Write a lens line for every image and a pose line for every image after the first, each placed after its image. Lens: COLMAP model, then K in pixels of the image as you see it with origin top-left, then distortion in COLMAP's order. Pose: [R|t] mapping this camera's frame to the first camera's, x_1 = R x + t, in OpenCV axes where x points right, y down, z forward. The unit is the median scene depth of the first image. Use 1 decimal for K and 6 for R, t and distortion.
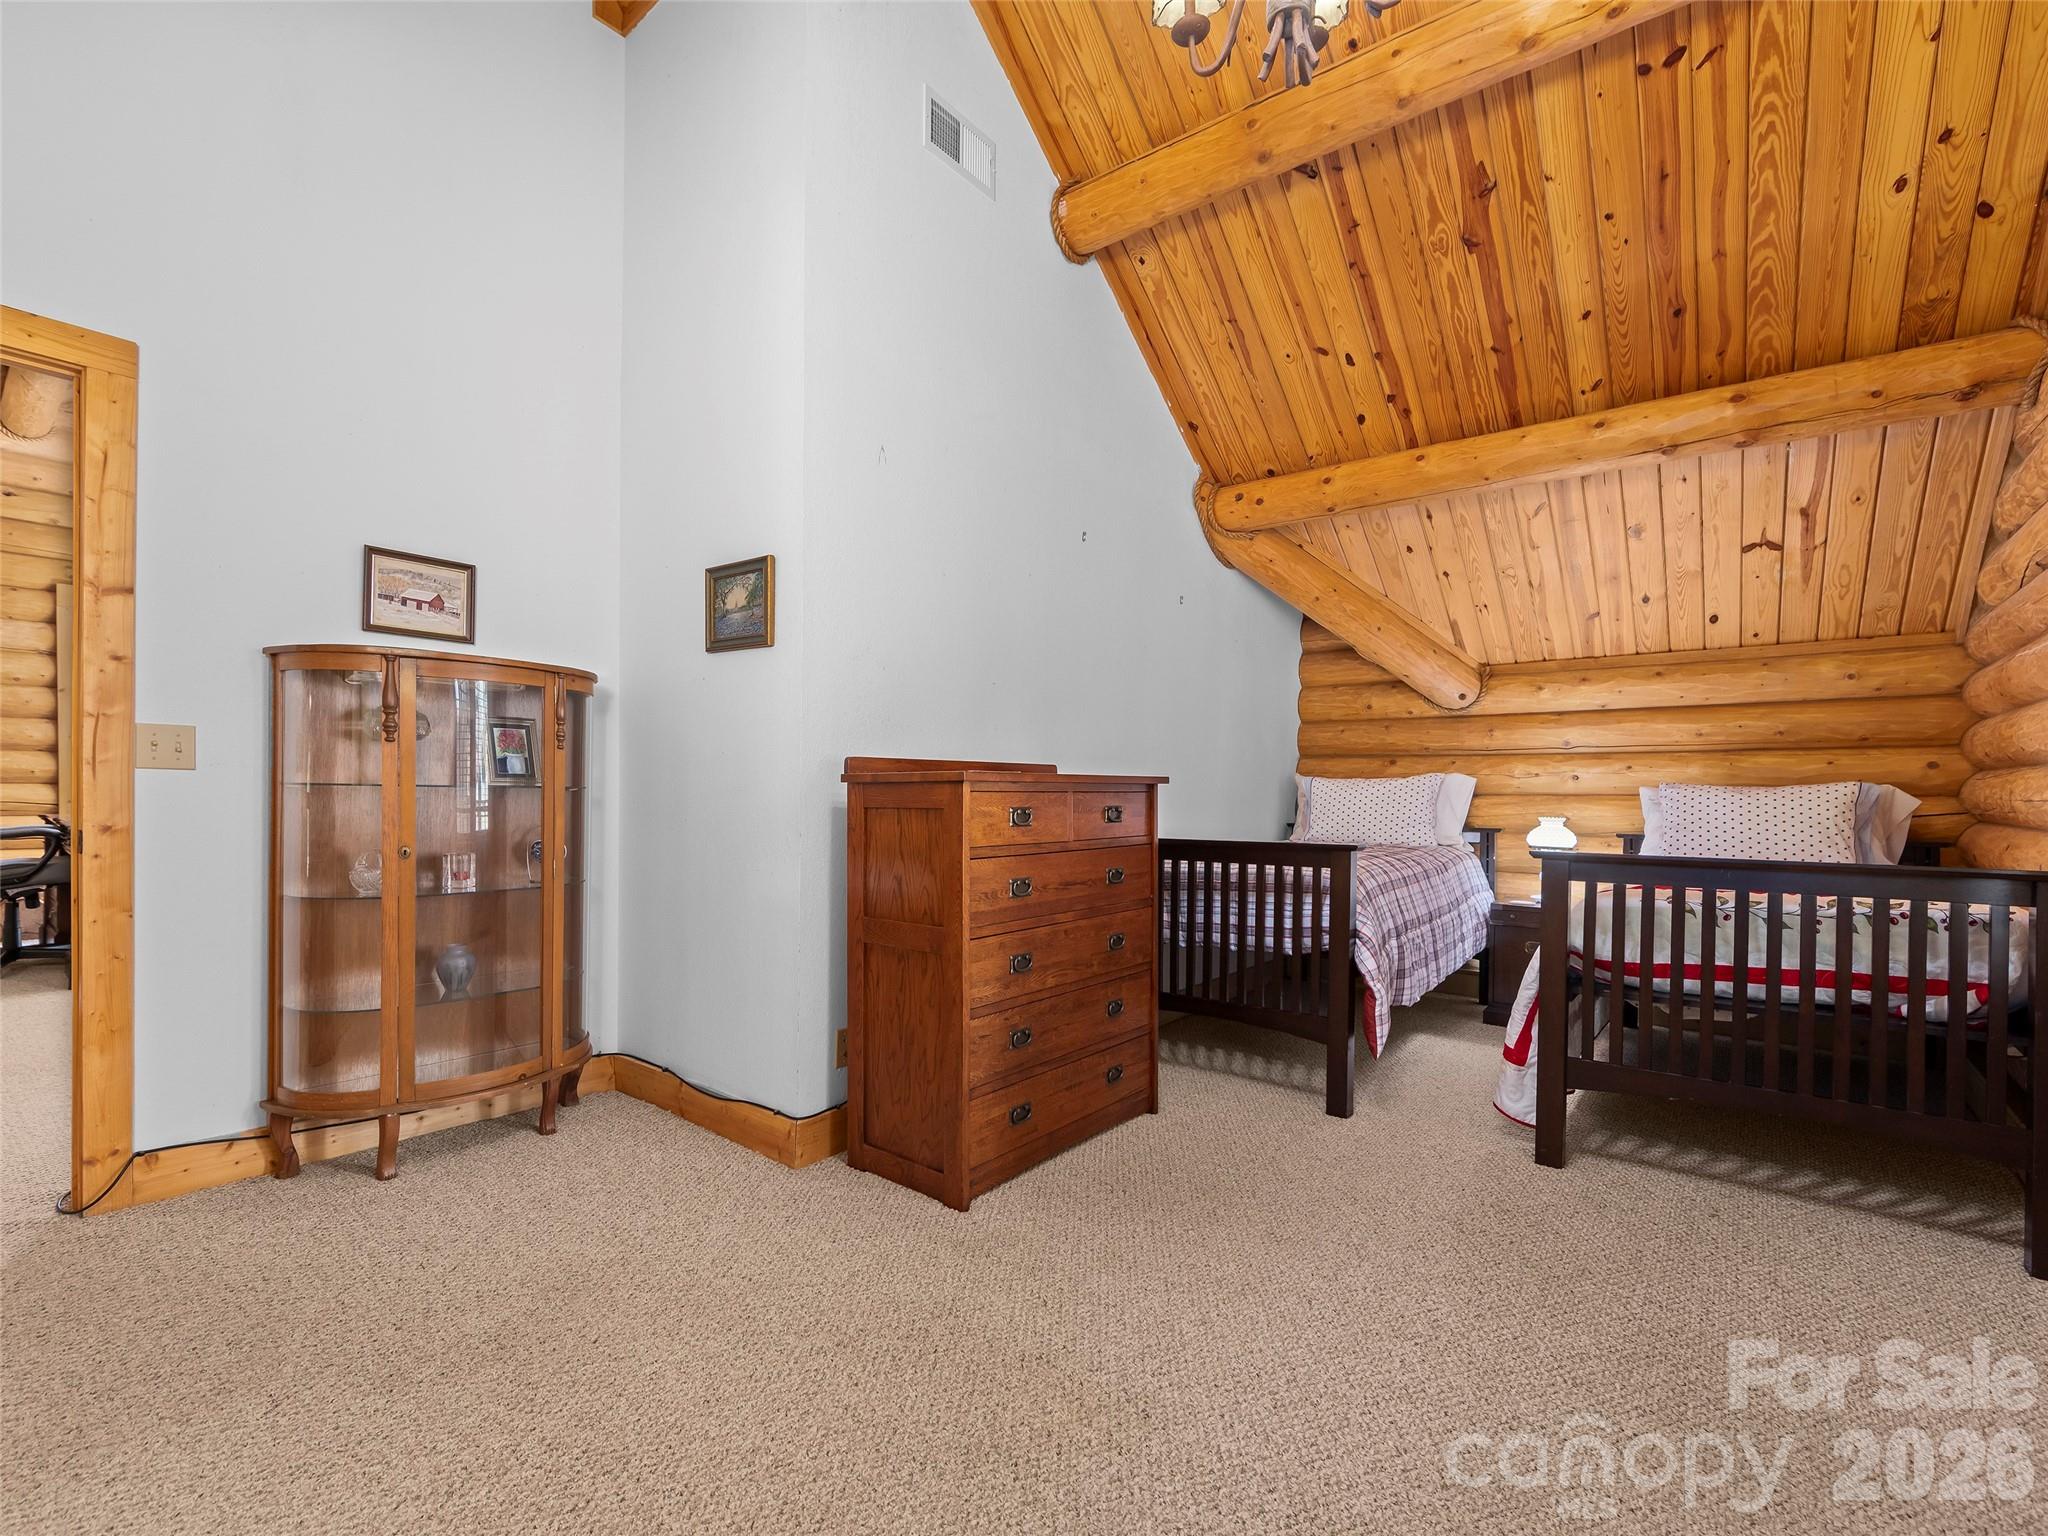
lens RADIAL K [[916.6, 0, 1025.0], [0, 916.6, 818.4], [0, 0, 1]] dist [-0.000357, -0.000196]
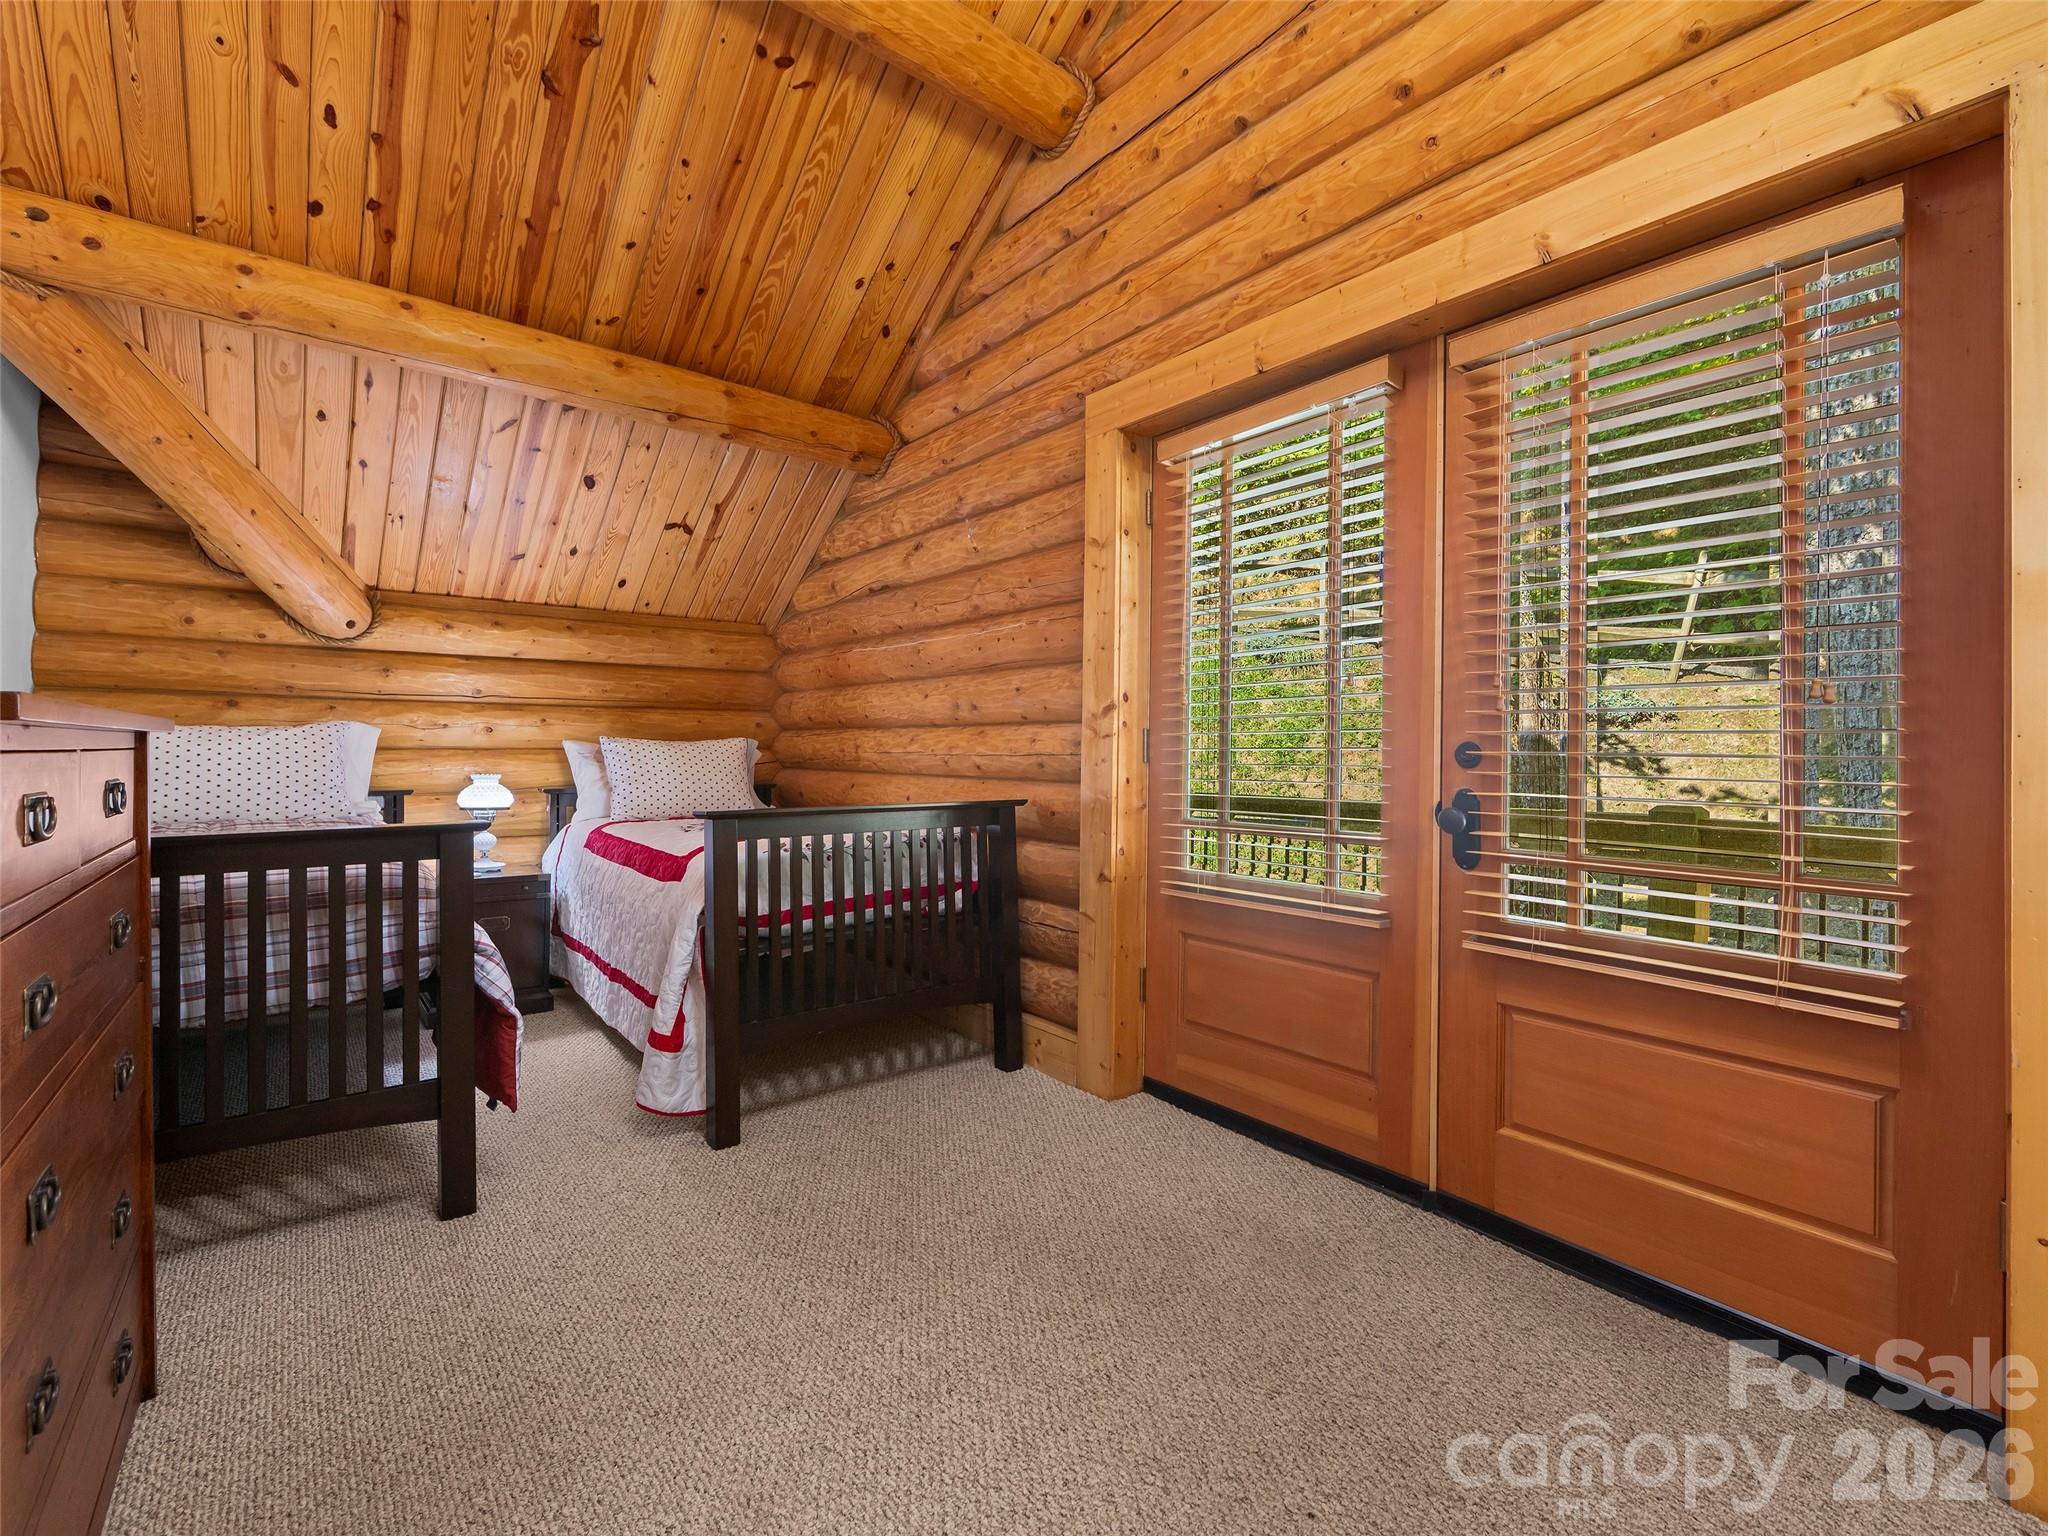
lens RADIAL K [[907.7, 0, 1022.8], [0, 907.7, 763.9], [0, 0, 1]] dist [-0.001021, -0.000303]
pose [[0.235078, -0.020812, 0.971754, -0.171296], [0.025473, 0.999559, 0.015246, -0.012580], [-0.971643, 0.021169, 0.235504, 0.311505]]
